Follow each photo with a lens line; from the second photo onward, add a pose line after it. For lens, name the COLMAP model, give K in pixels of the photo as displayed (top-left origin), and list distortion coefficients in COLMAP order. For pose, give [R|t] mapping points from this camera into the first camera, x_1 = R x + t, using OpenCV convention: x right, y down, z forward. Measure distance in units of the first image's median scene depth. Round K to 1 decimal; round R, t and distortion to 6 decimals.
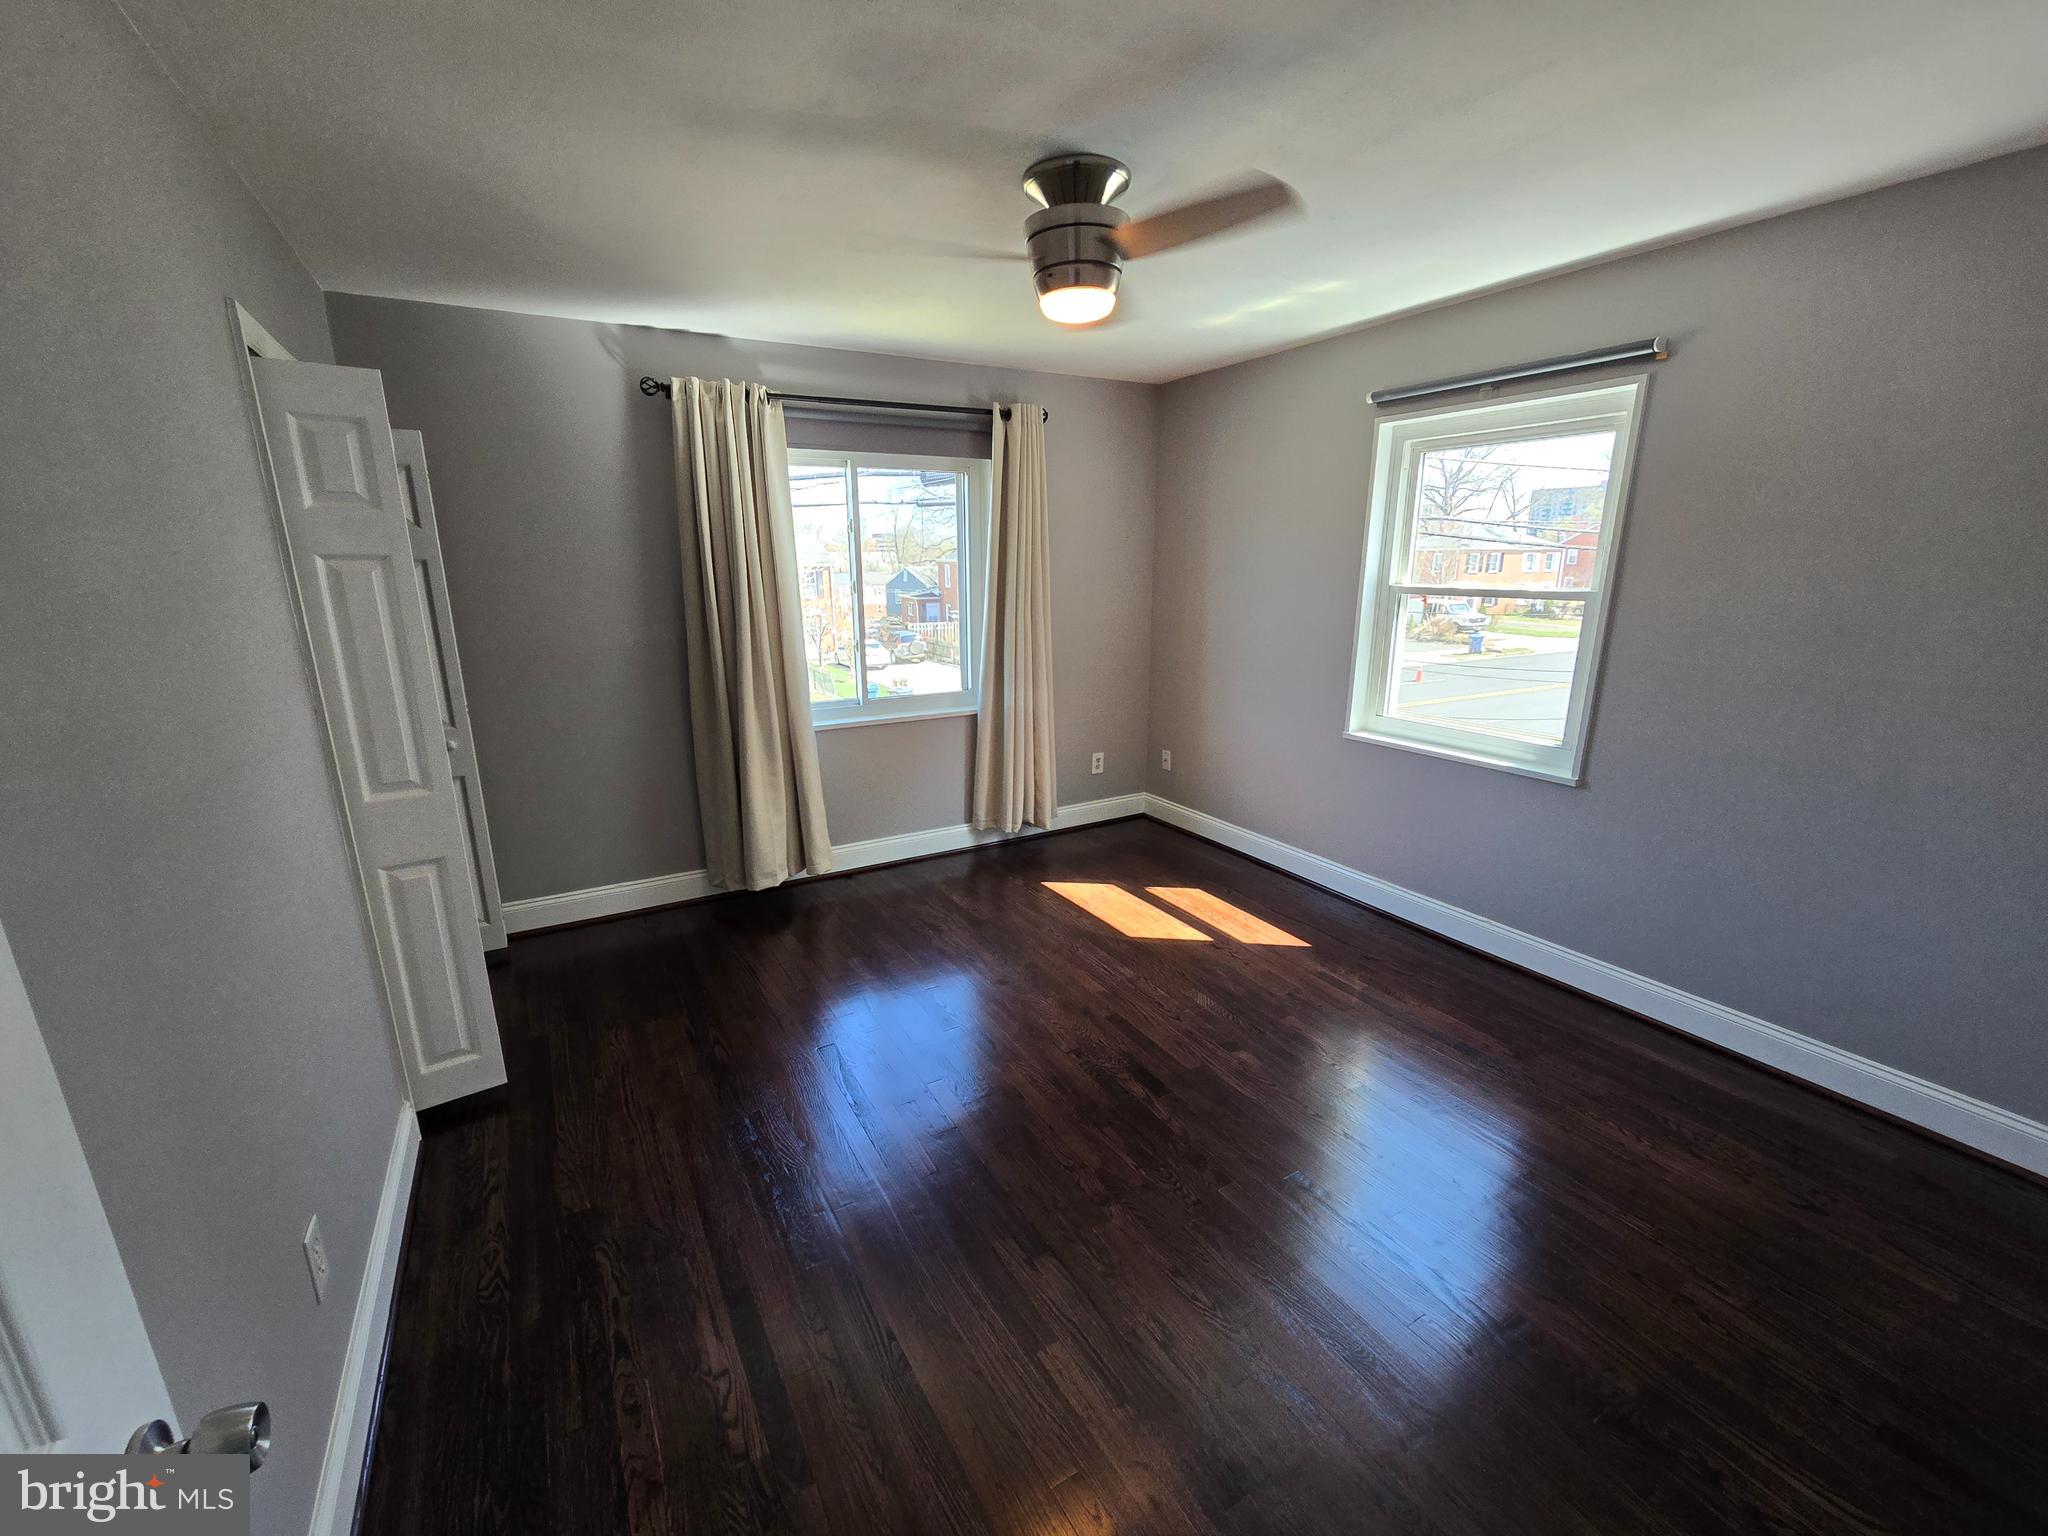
lens RADIAL K [[839.9, 0, 1021.9], [0, 839.9, 781.9], [0, 0, 1]] dist [-0.007261, 0.002486]
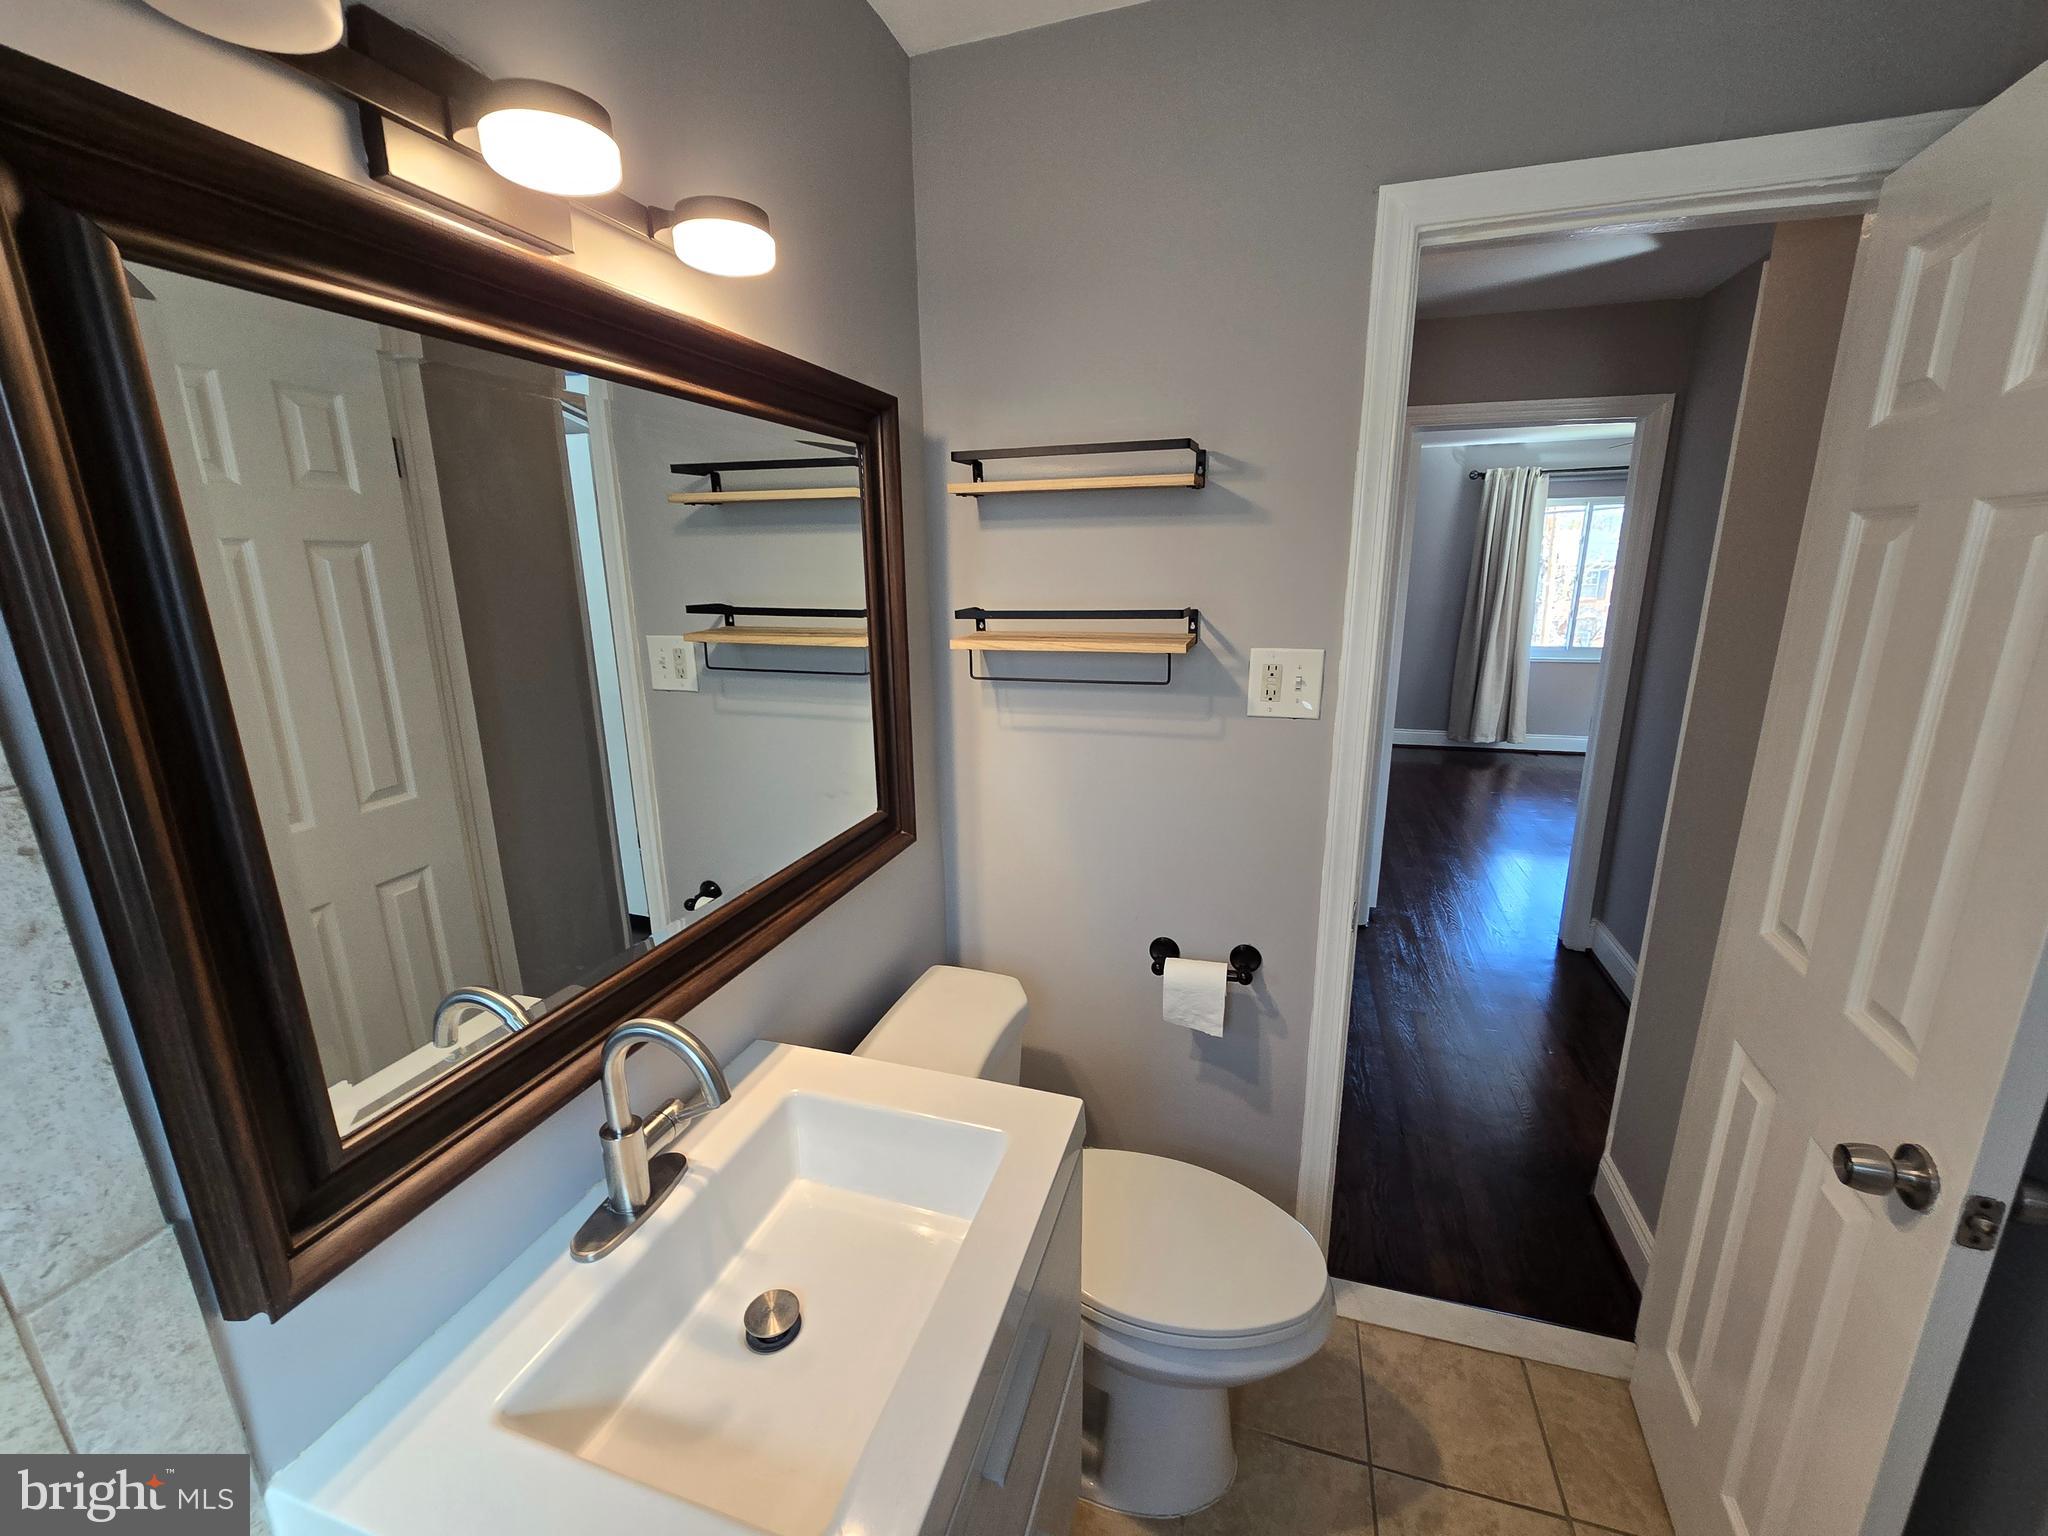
lens RADIAL K [[839.9, 0, 1022.5], [0, 839.9, 774.5], [0, 0, 1]] dist [-0.007261, 0.002486]
pose [[0.680264, 0.177653, -0.711112, 0.366232], [-0.182769, 0.980650, 0.070150, 0.282106], [0.709815, 0.082249, 0.699570, -1.093278]]
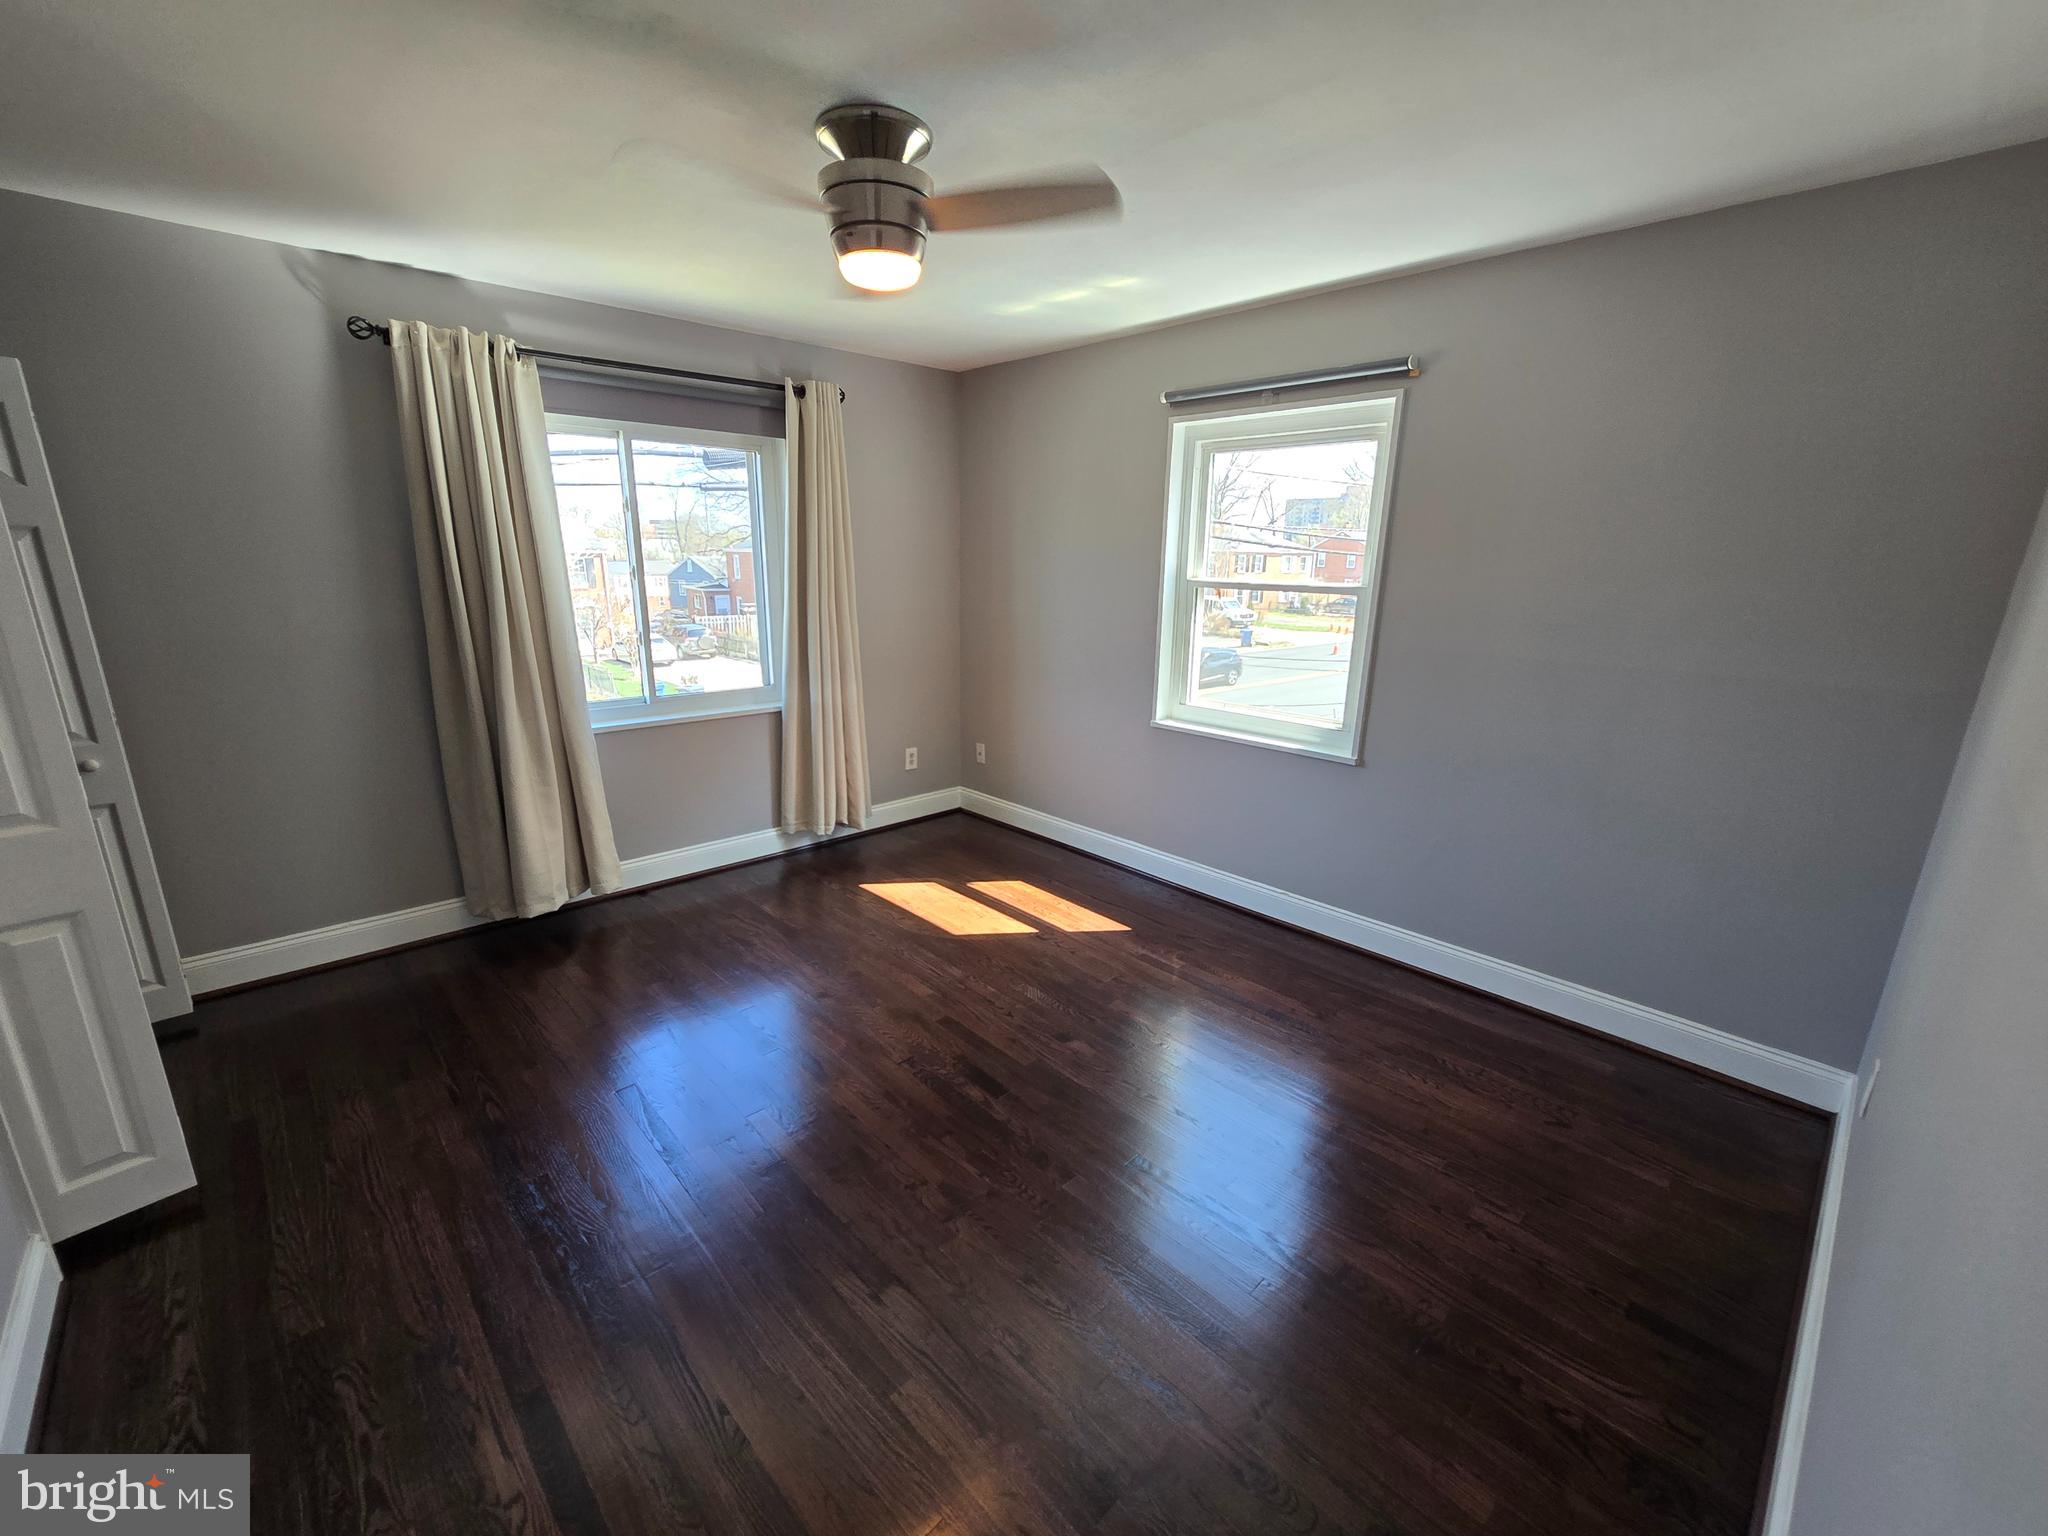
lens RADIAL K [[839.9, 0, 1026.0], [0, 839.9, 783.4], [0, 0, 1]] dist [-0.007261, 0.002486]
pose [[0.971949, -0.042053, 0.231402, -0.010563], [0.040138, 0.999110, 0.012980, -0.001491], [-0.231742, -0.003328, 0.972772, 0.031816]]
